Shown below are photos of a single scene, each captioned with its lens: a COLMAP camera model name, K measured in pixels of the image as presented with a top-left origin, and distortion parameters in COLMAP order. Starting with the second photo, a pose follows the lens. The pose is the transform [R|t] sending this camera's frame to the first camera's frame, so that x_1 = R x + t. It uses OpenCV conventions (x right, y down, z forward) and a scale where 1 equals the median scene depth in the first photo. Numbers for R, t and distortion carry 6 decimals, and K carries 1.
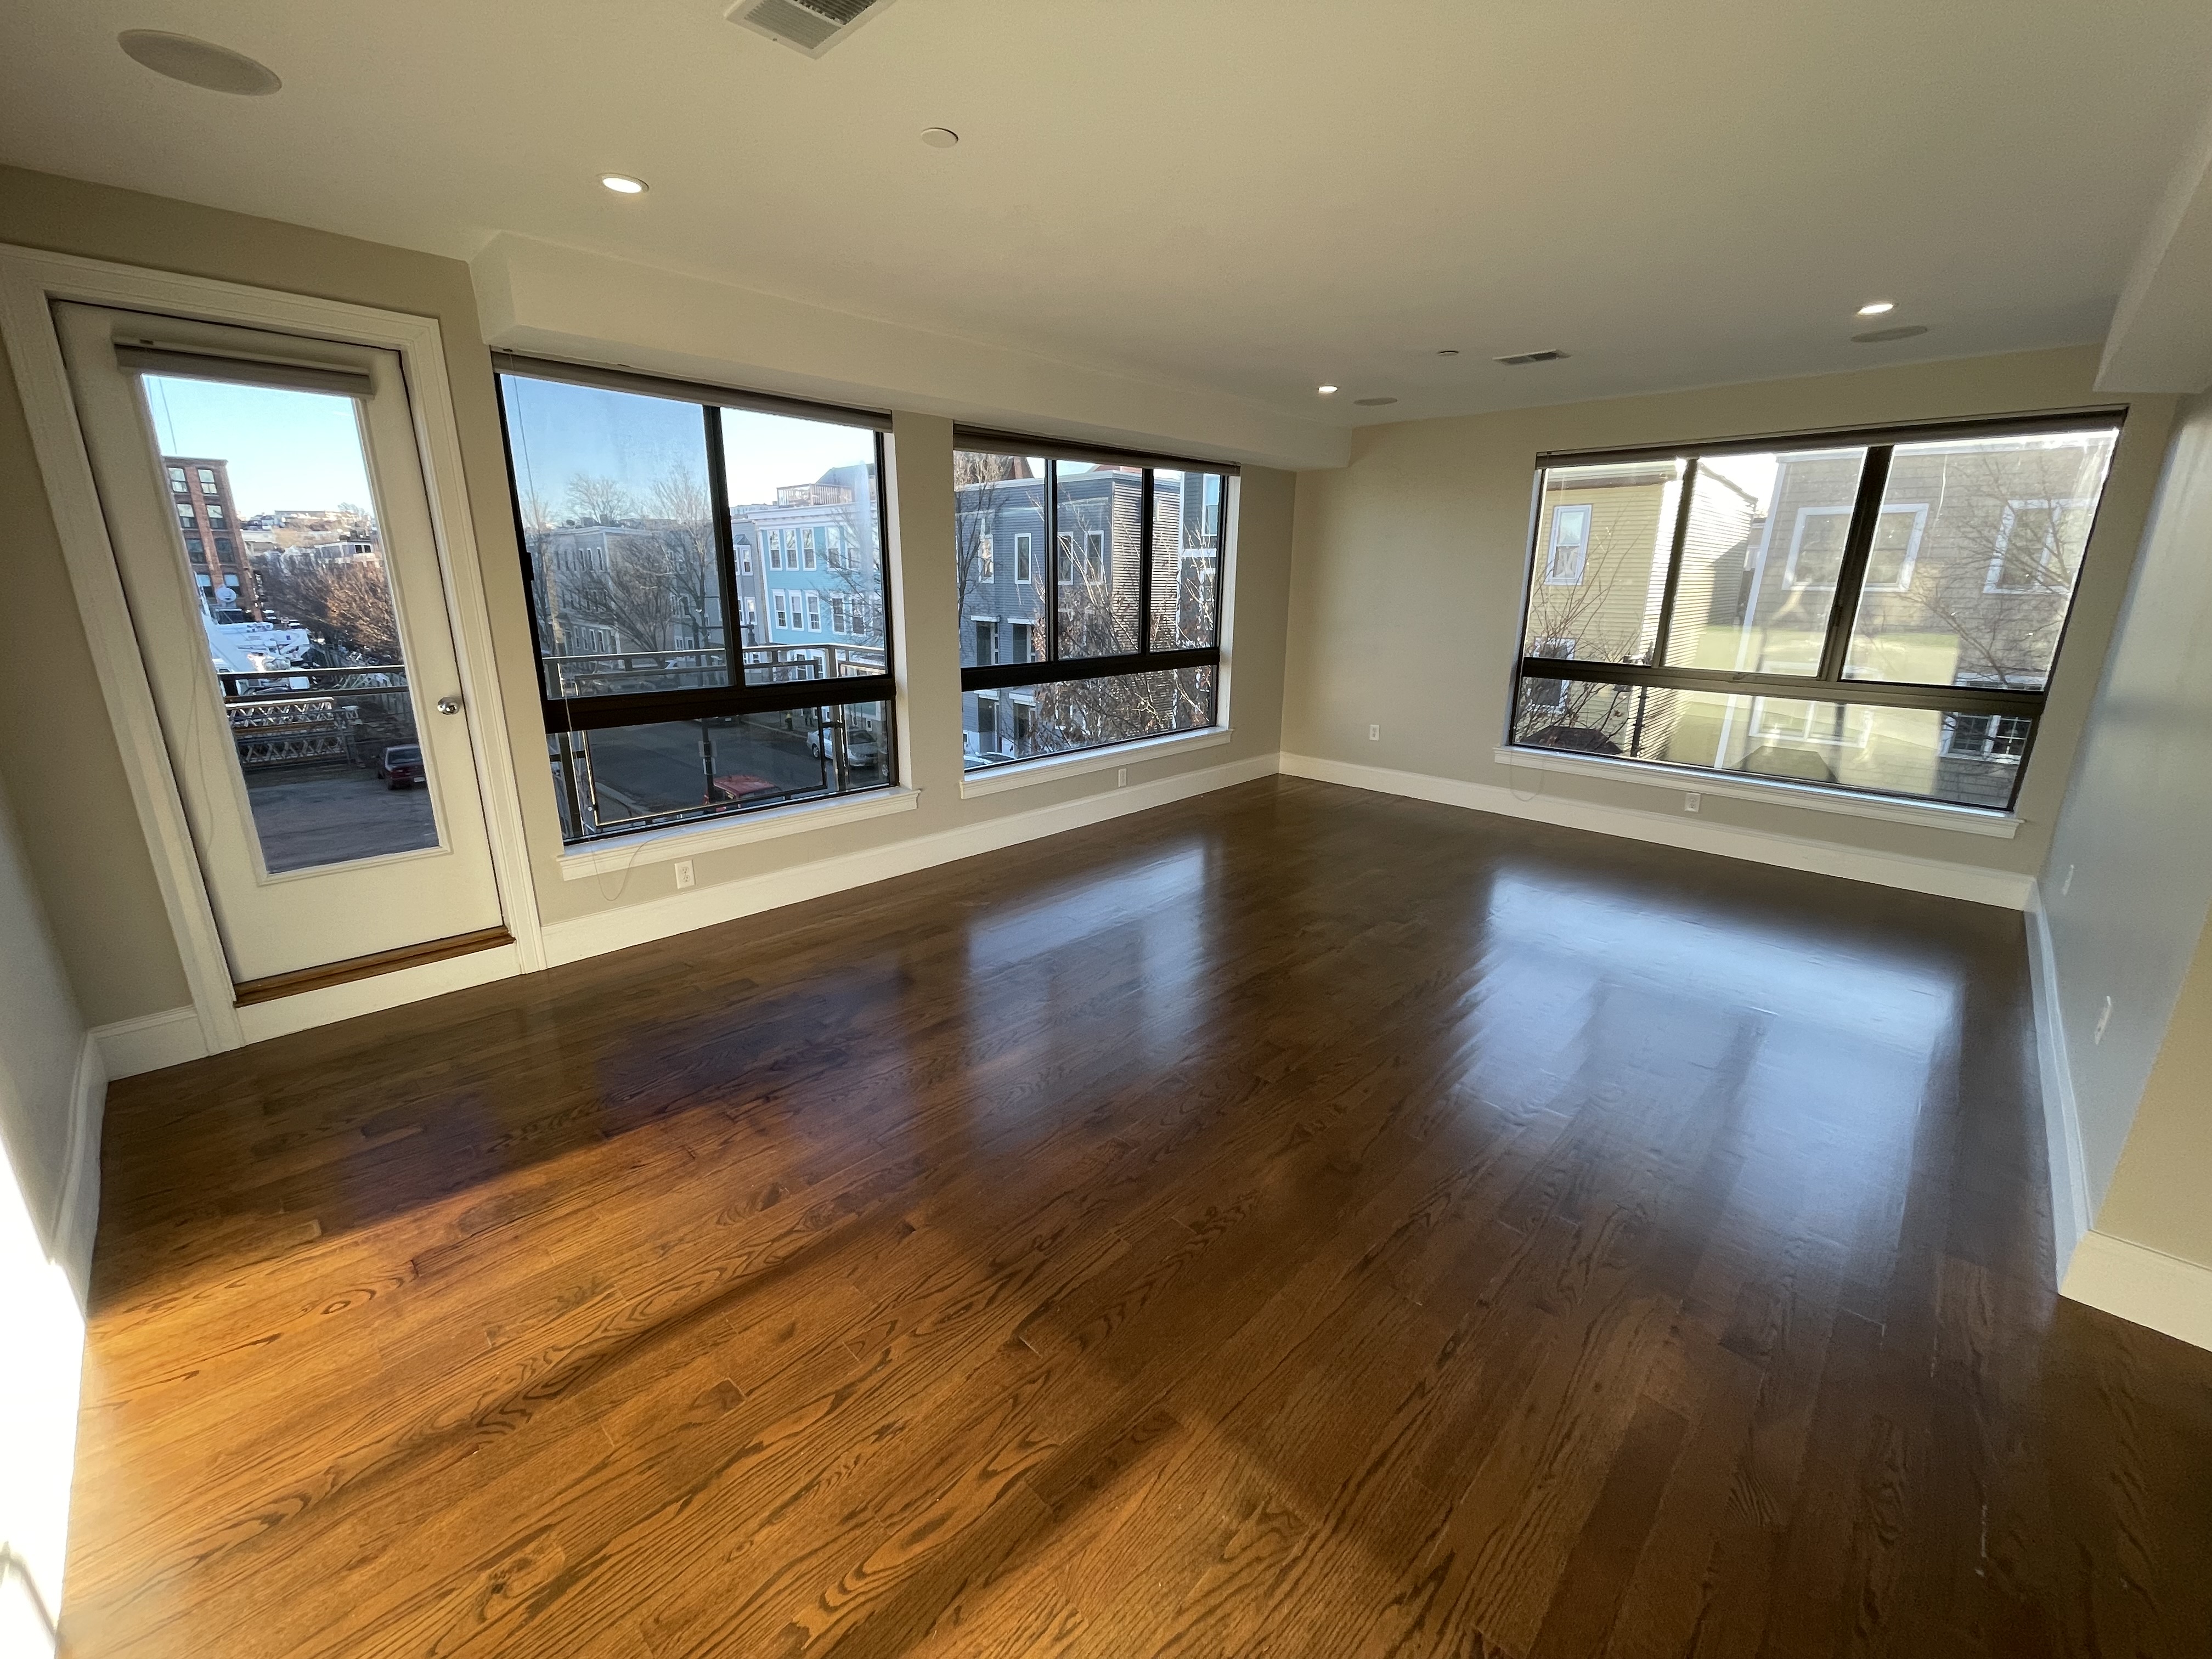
lens RADIAL K [[891.8, 0, 1104.5], [0, 891.8, 819.5], [0, 0, 1]] dist [0.000369, -0.000039]
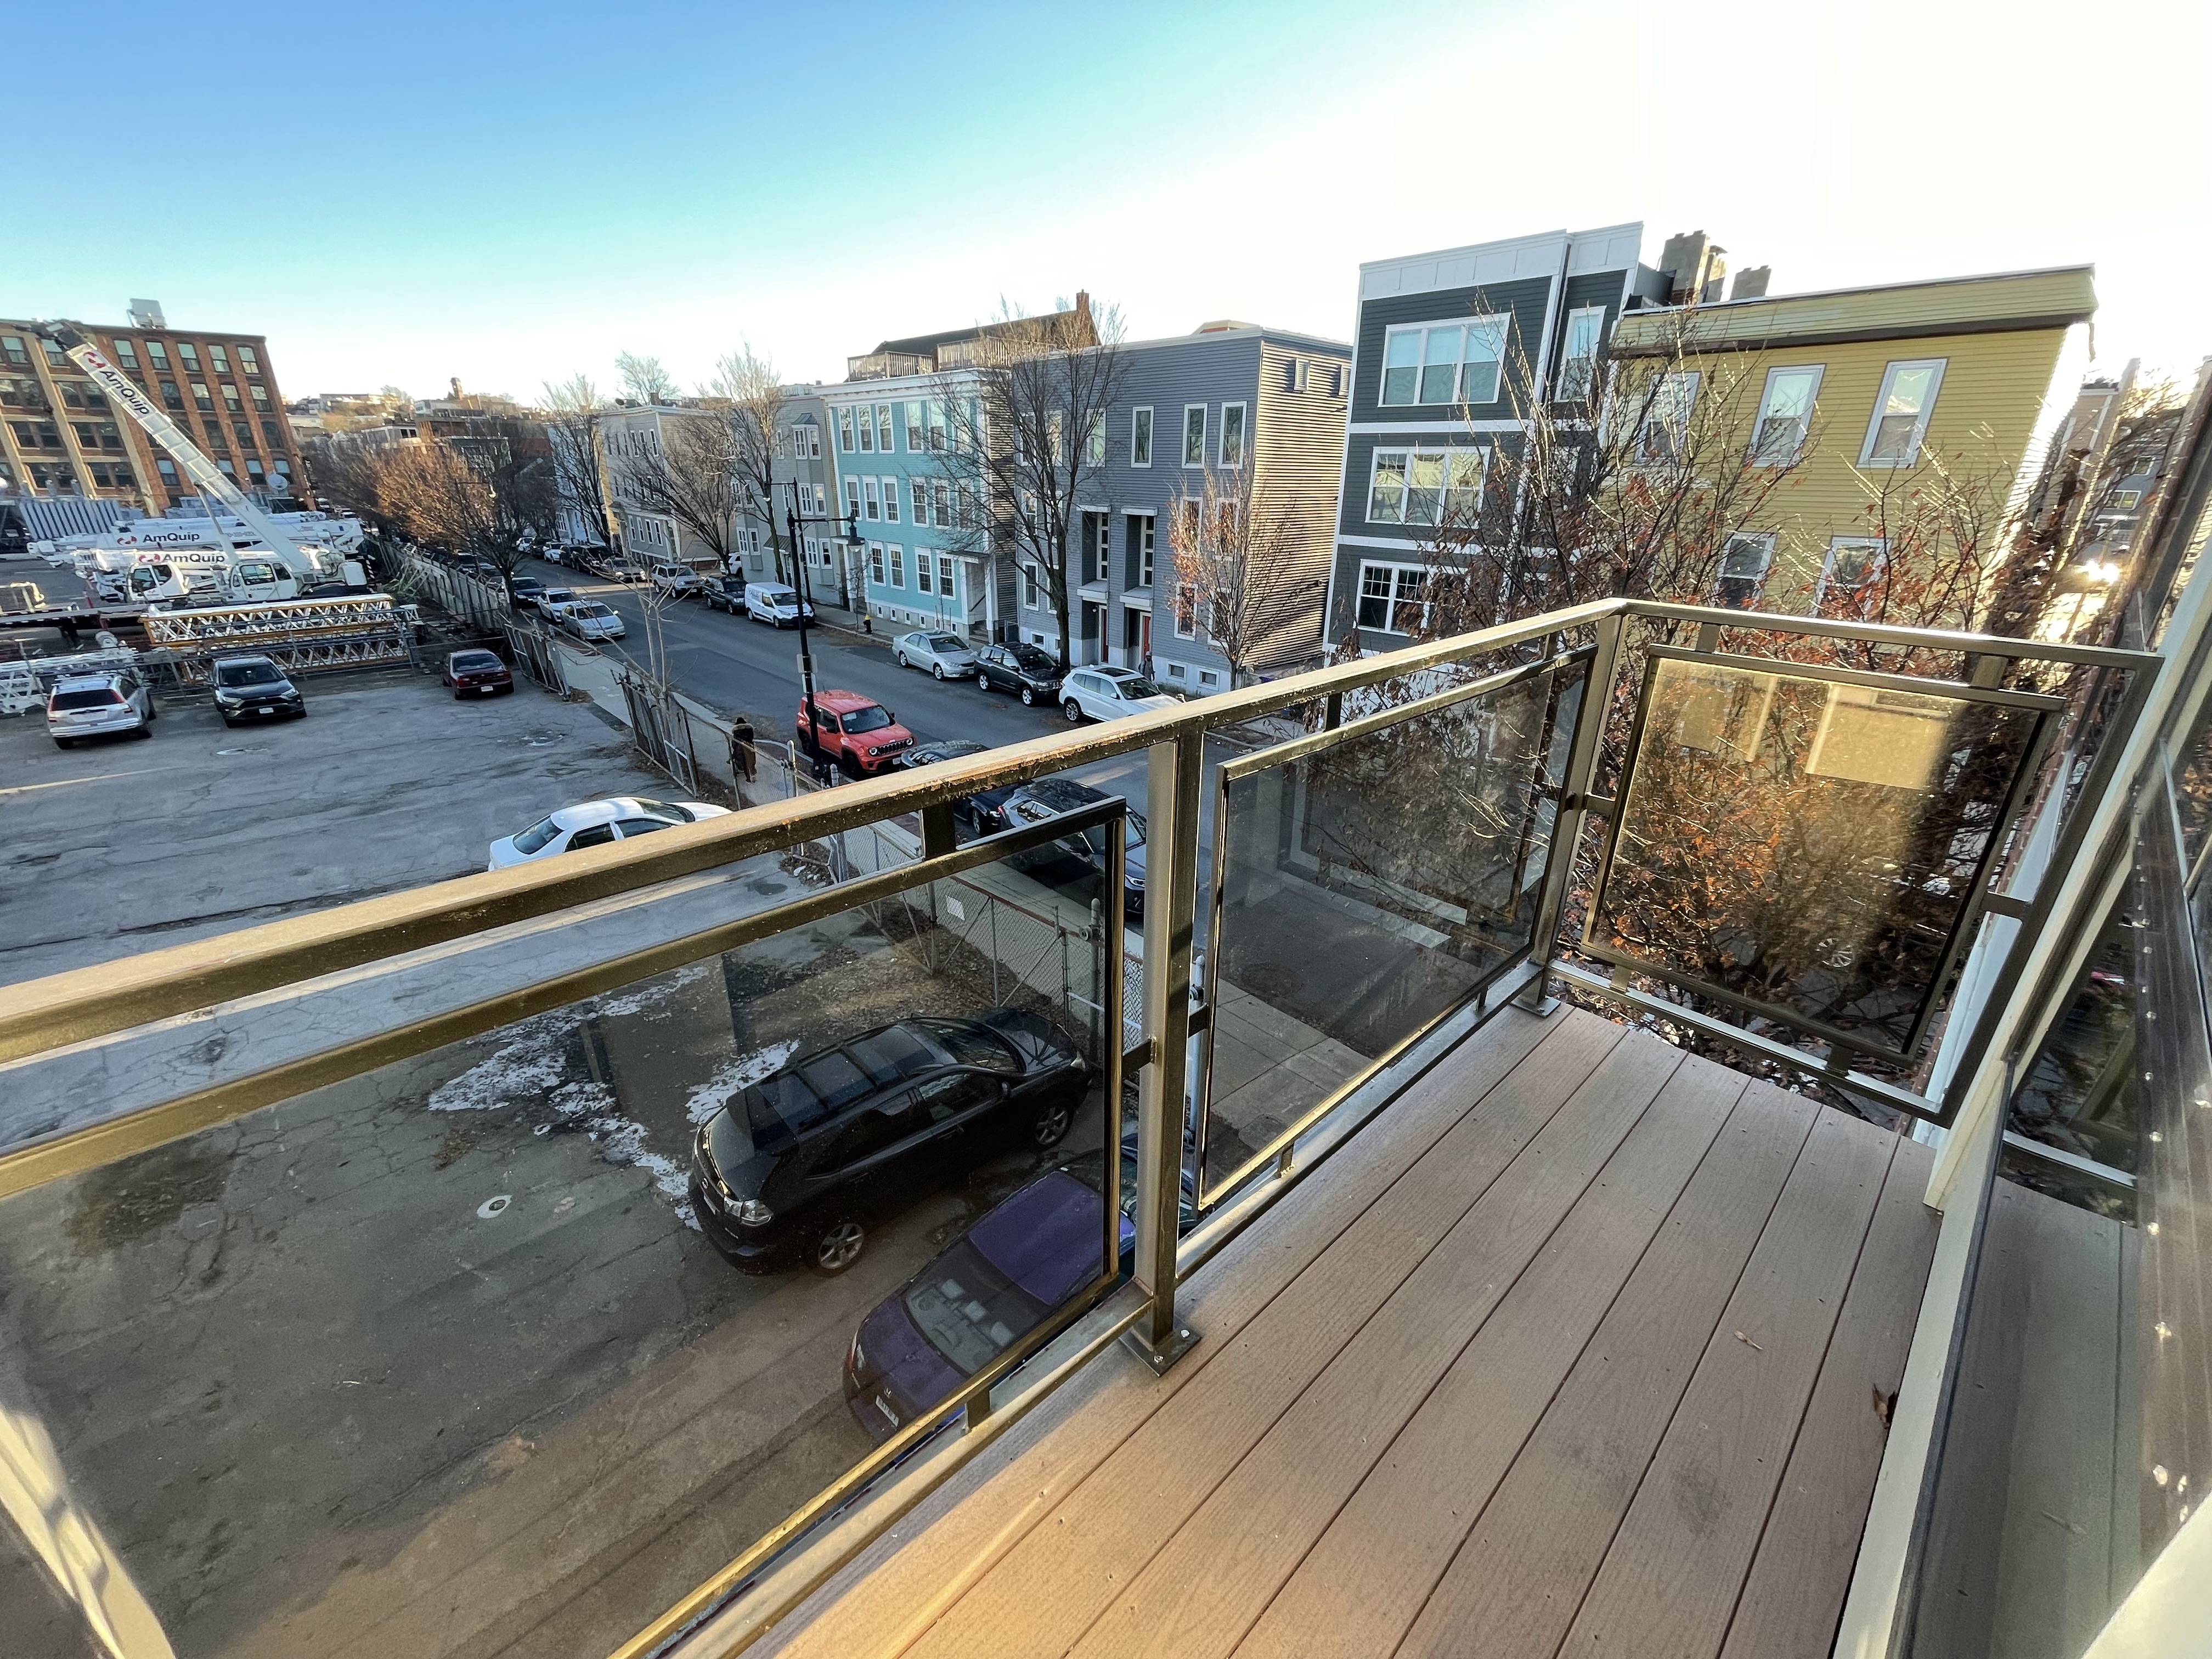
lens RADIAL K [[891.8, 0, 1104.5], [0, 891.8, 819.5], [0, 0, 1]] dist [0.000369, -0.000039]
pose [[0.998728, 0.017201, -0.047403, -0.057768], [-0.011645, 0.993287, 0.115089, -0.016324], [0.049065, -0.114391, 0.992223, 0.068366]]
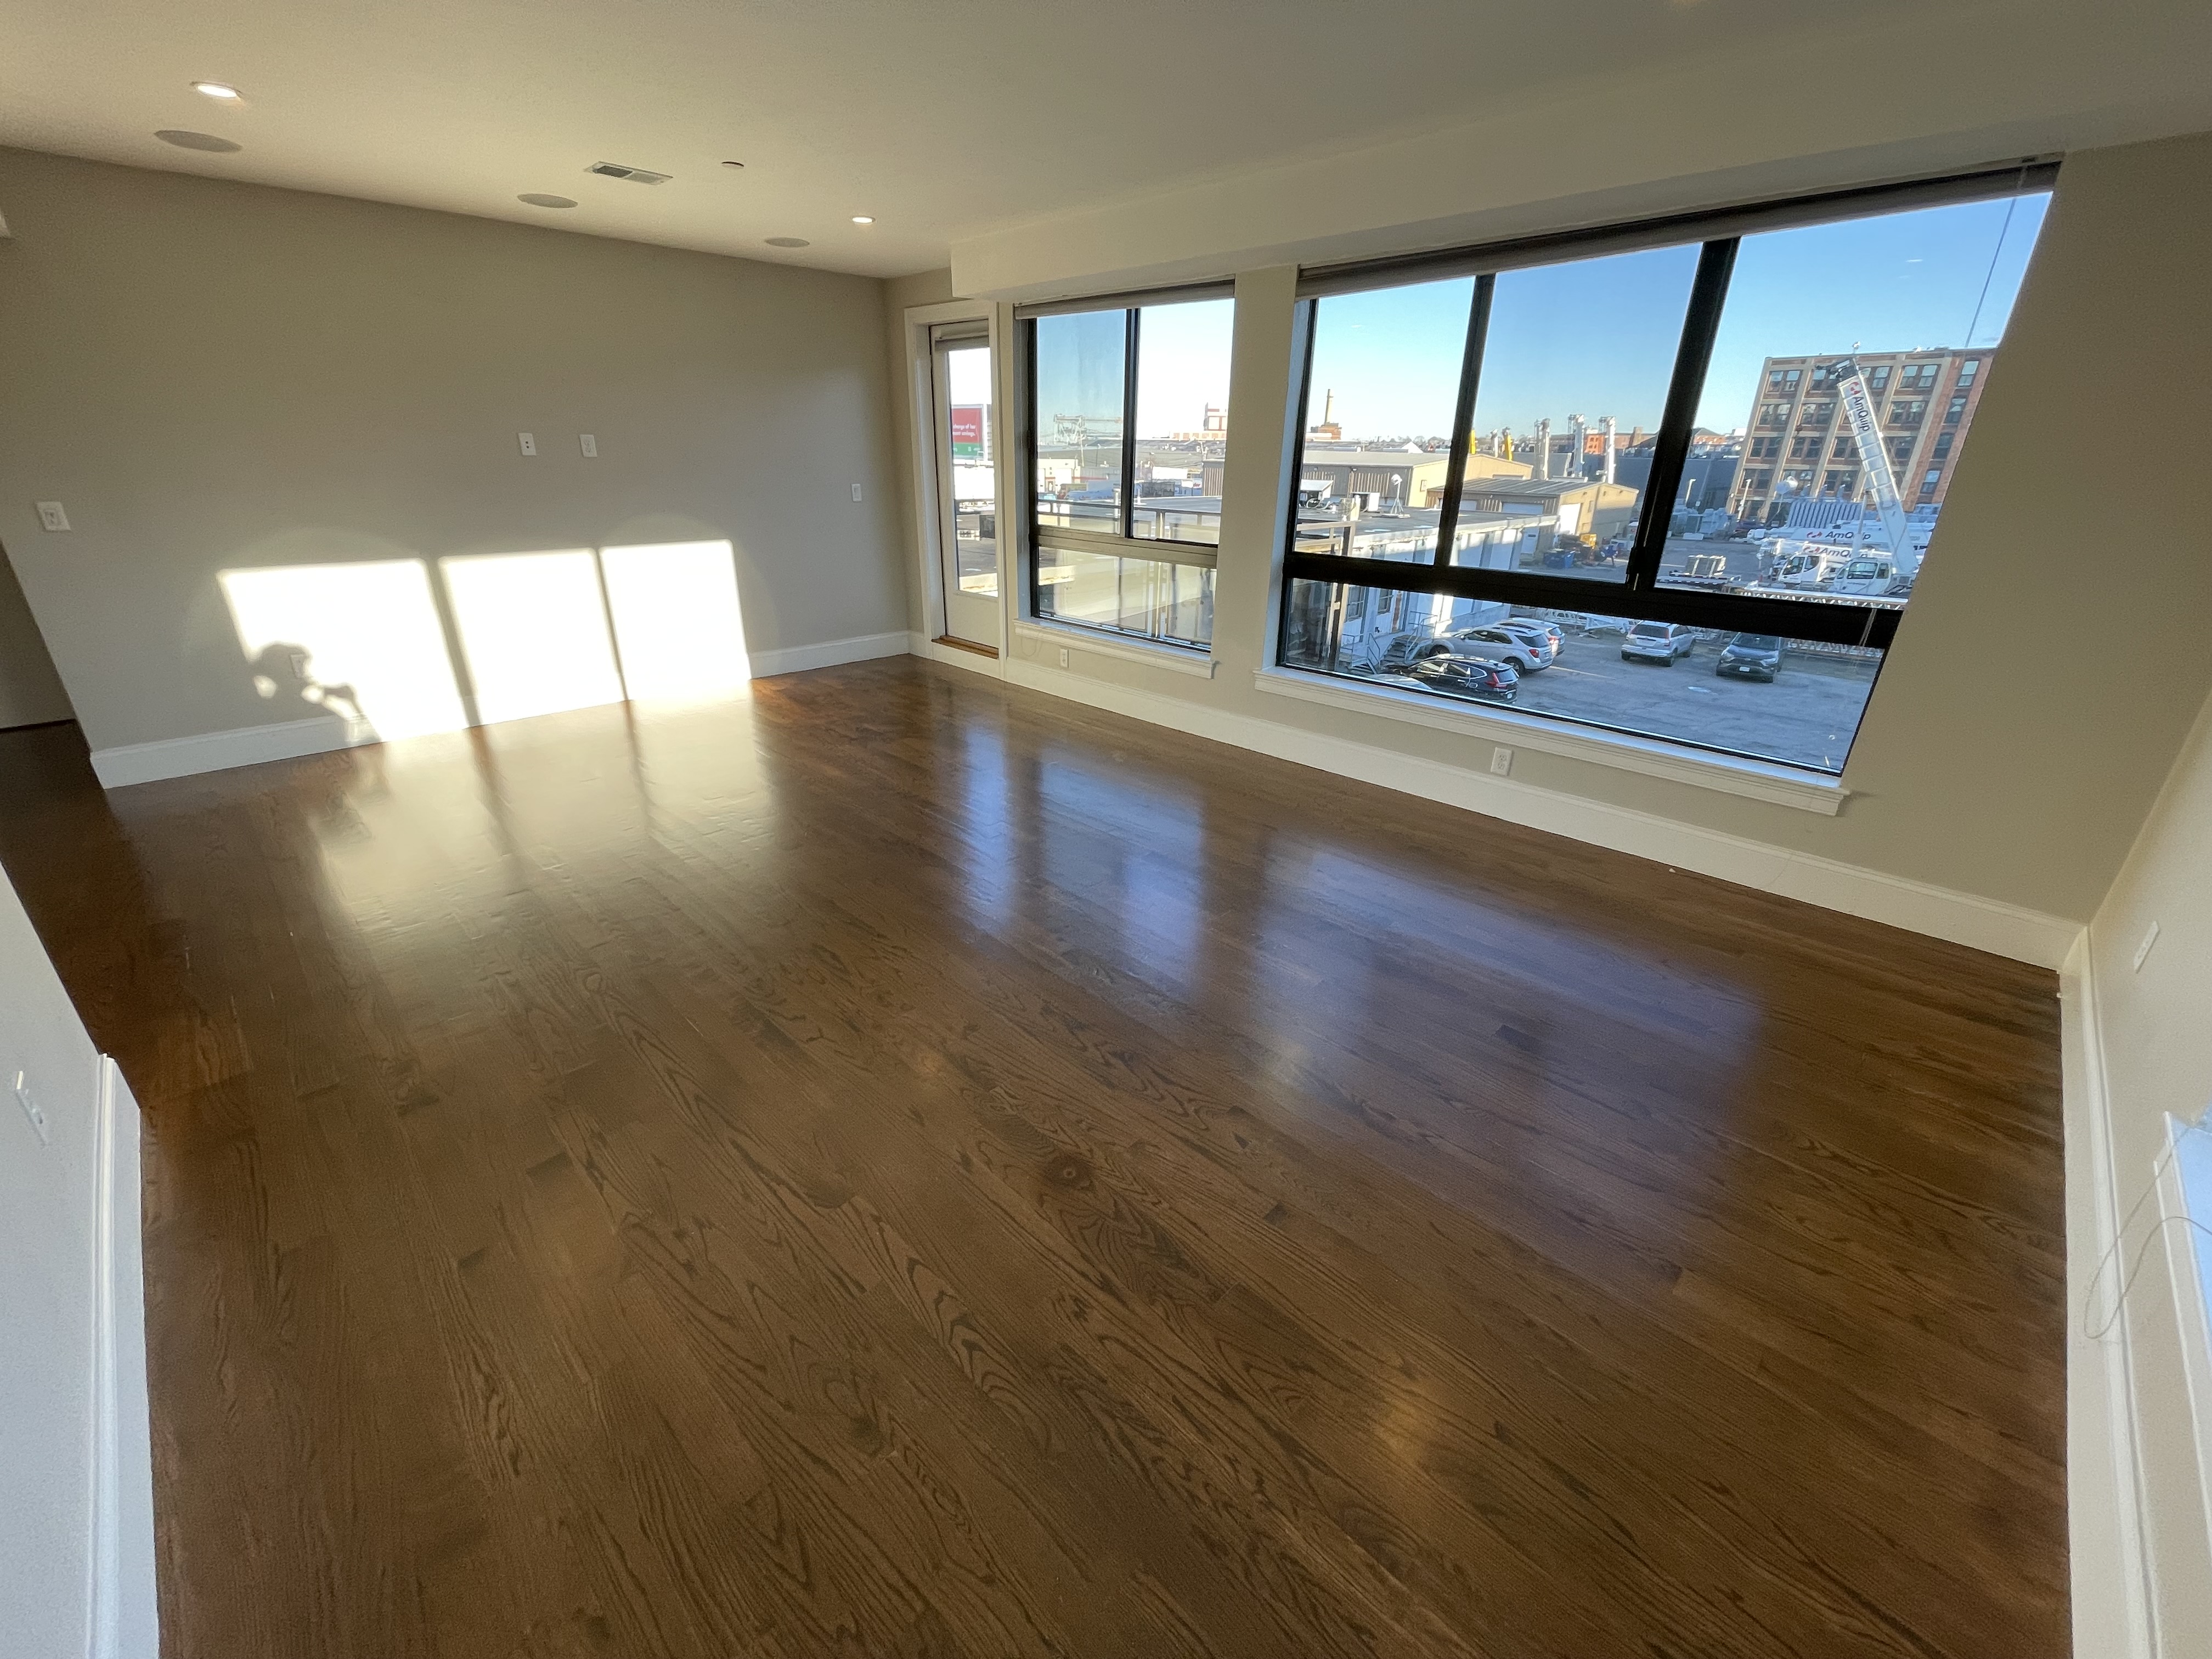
lens RADIAL K [[891.8, 0, 1104.5], [0, 891.8, 819.5], [0, 0, 1]] dist [0.000369, -0.000039]
pose [[-0.001399, 0.375673, -0.926751, 0.082327], [-0.279690, 0.889619, 0.361042, -0.020845], [0.960089, 0.259708, 0.103828, 0.081627]]
